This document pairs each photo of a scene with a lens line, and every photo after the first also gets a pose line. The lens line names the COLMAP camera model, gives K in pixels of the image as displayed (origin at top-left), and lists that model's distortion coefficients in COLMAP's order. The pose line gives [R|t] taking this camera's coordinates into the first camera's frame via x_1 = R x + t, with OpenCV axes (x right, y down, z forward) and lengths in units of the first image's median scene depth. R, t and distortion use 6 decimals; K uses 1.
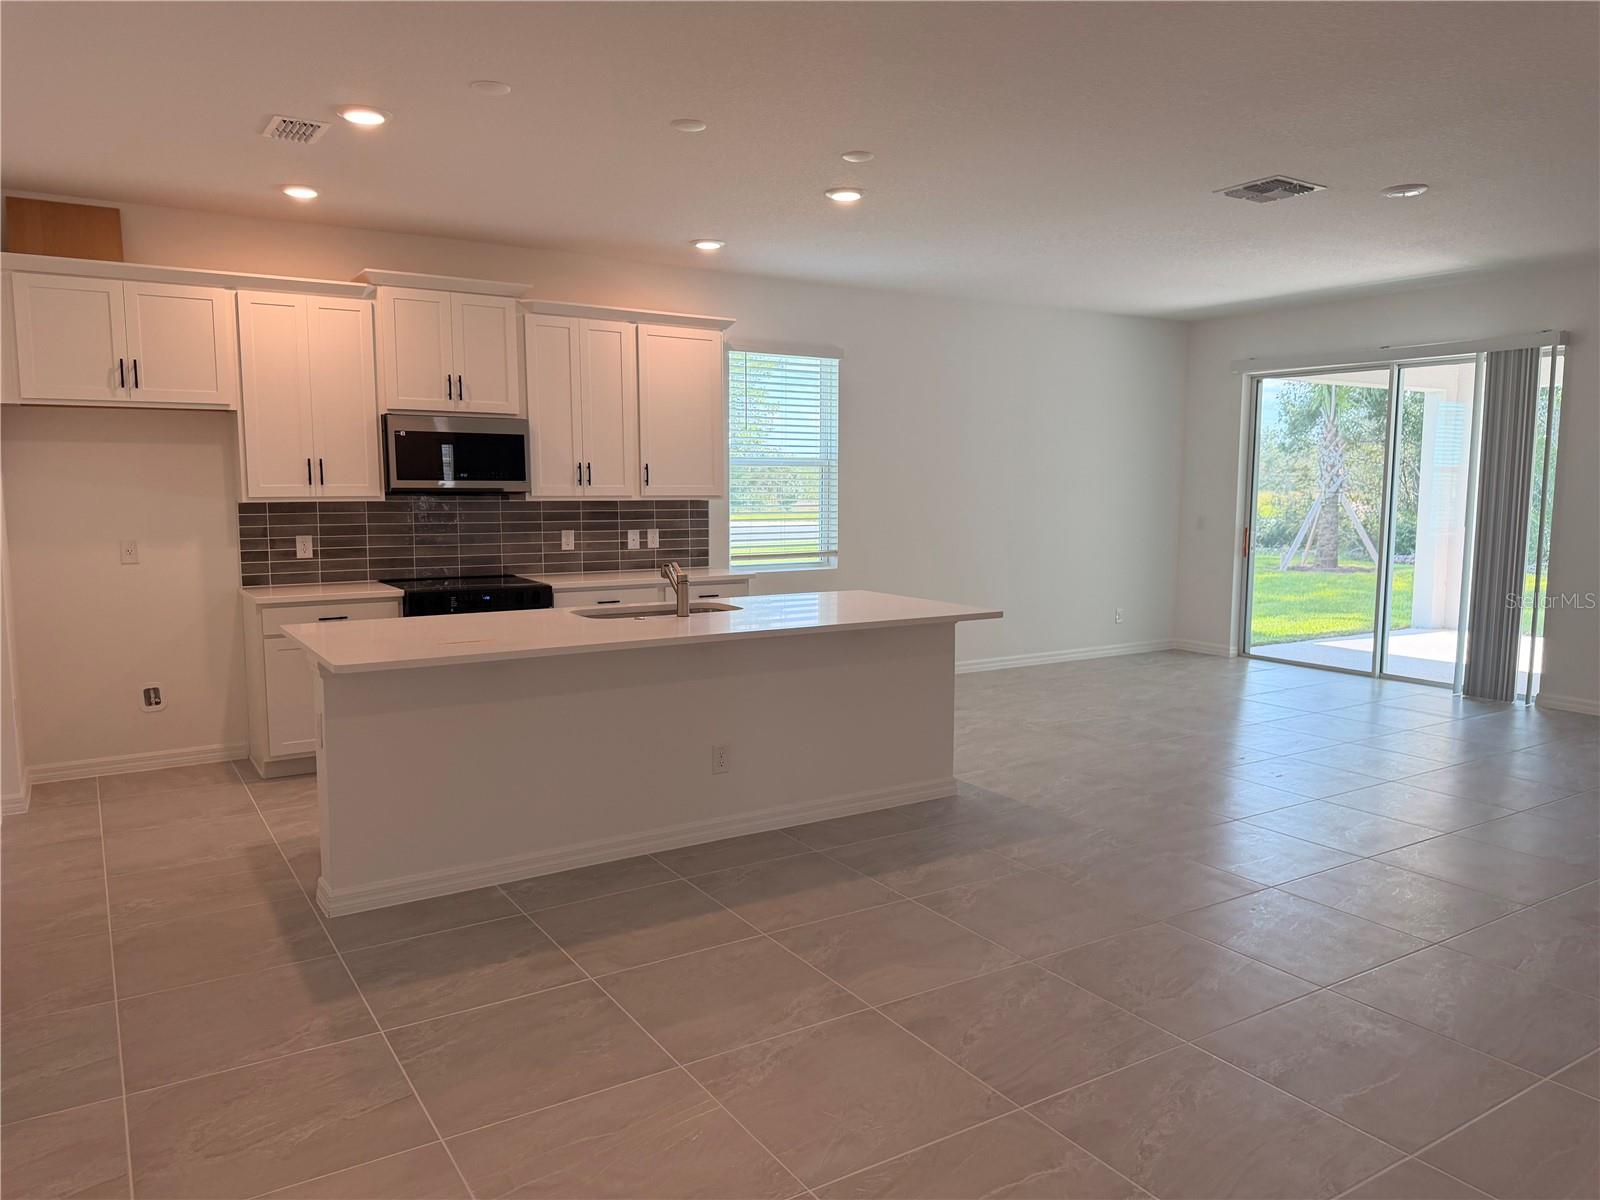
lens RADIAL K [[1103.4, 0, 795.9], [0, 1103.4, 599.3], [0, 0, 1]] dist [-0.000085, -0.005464]
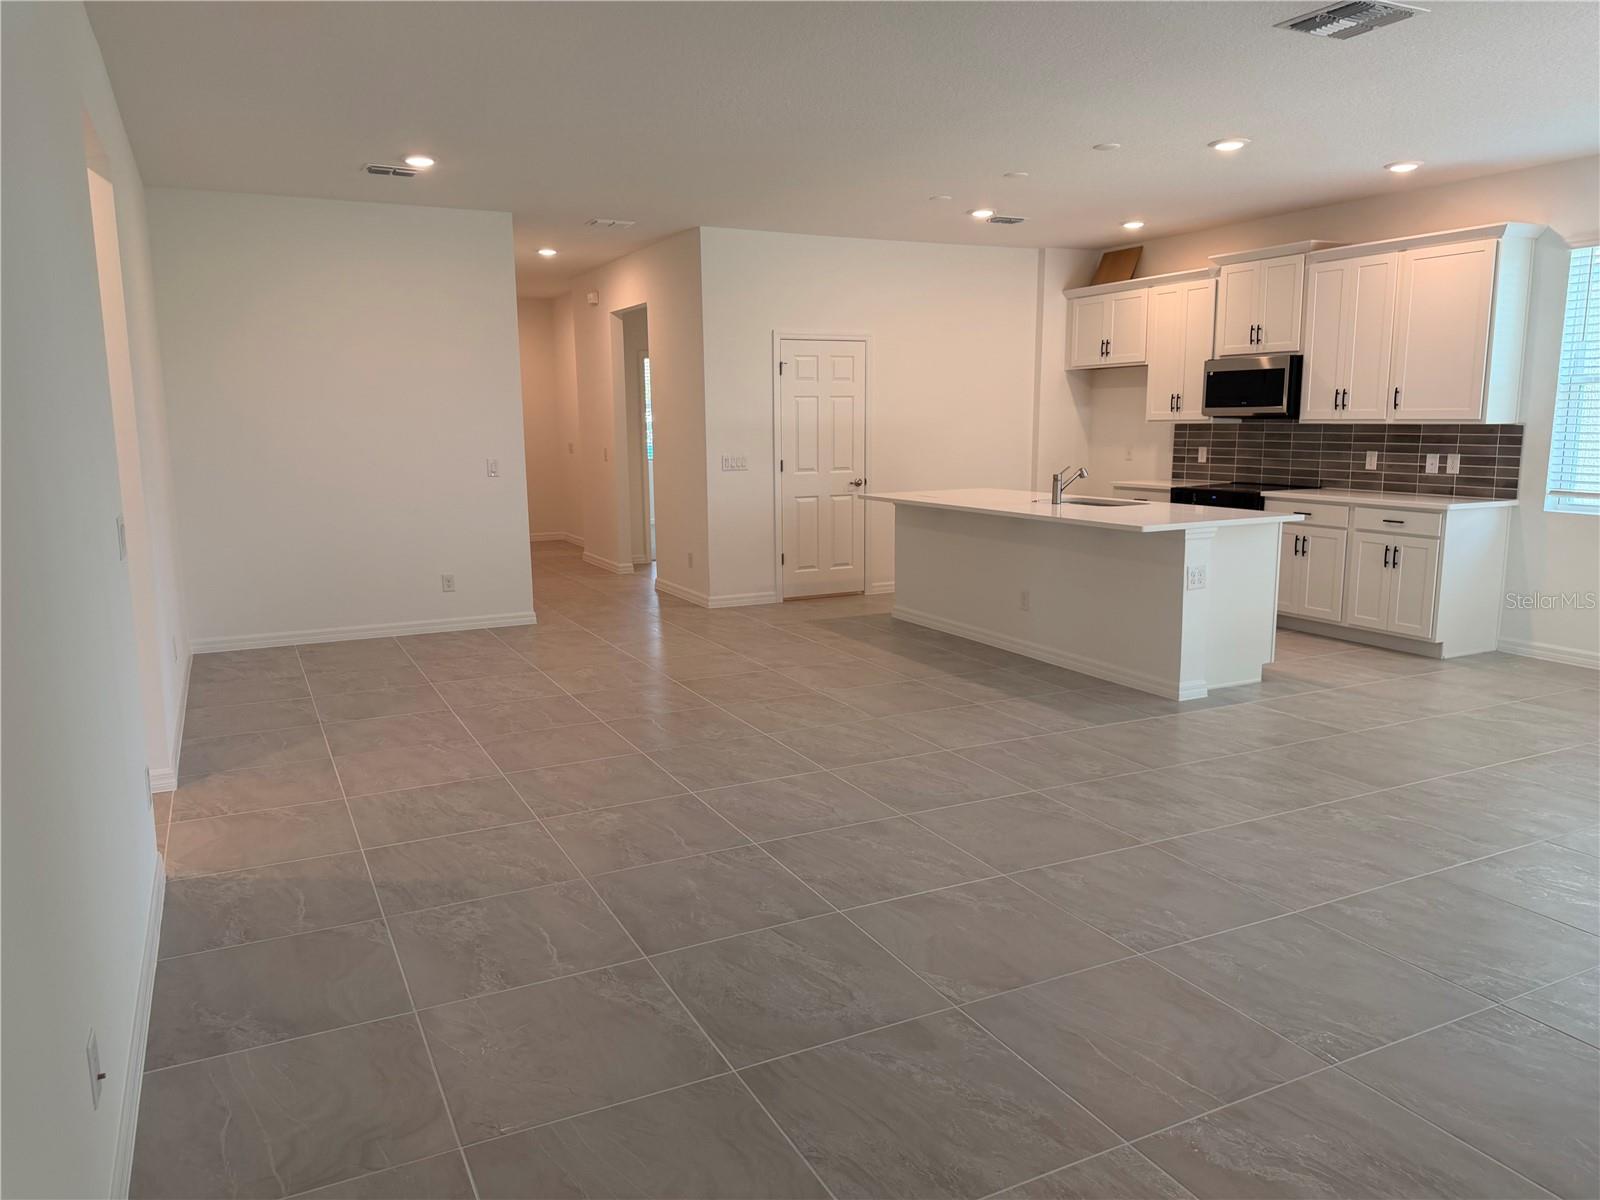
lens RADIAL K [[1103.4, 0, 795.9], [0, 1103.4, 603.0], [0, 0, 1]] dist [-0.000085, -0.005464]
pose [[-0.107523, 0.165337, -0.980358, 0.961541], [-0.091524, 0.980242, 0.175356, -0.055692], [0.989981, 0.108581, -0.090266, 0.561897]]
